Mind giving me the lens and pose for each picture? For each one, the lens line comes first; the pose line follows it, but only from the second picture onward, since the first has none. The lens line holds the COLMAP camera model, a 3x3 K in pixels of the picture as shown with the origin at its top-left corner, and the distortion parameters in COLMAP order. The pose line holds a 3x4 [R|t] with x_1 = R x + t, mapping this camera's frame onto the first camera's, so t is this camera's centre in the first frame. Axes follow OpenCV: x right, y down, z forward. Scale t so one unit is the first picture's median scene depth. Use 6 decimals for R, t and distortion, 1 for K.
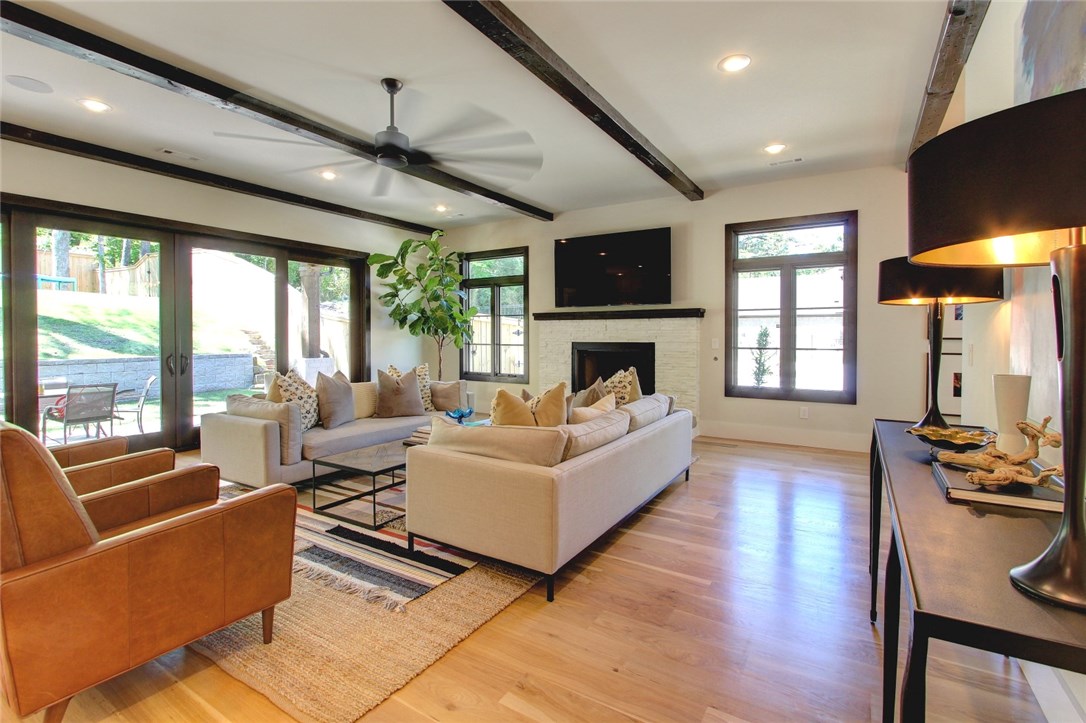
lens RADIAL K [[504.6, 0, 555.2], [0, 504.6, 341.3], [0, 0, 1]] dist [-0.019059, 0.000385]
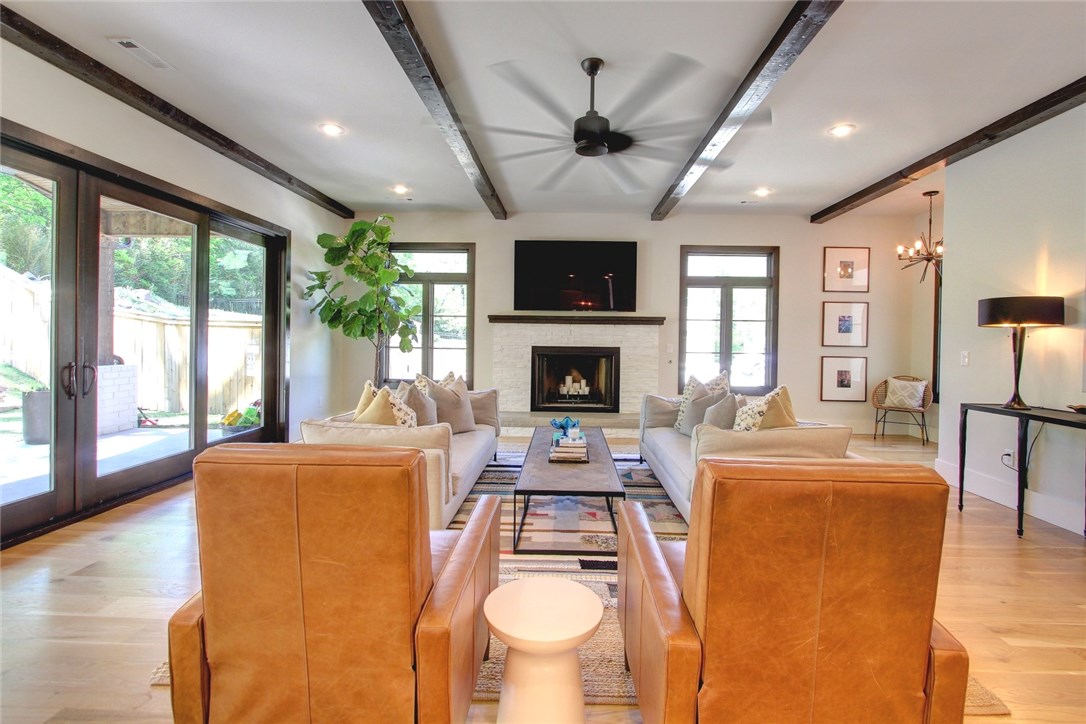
lens RADIAL K [[504.6, 0, 555.2], [0, 504.6, 341.8], [0, 0, 1]] dist [-0.019059, 0.000385]
pose [[0.866918, 0.009956, 0.498352, -0.469944], [-0.009440, 0.999949, -0.003556, -0.003962], [-0.498362, -0.001622, 0.866968, 0.137921]]
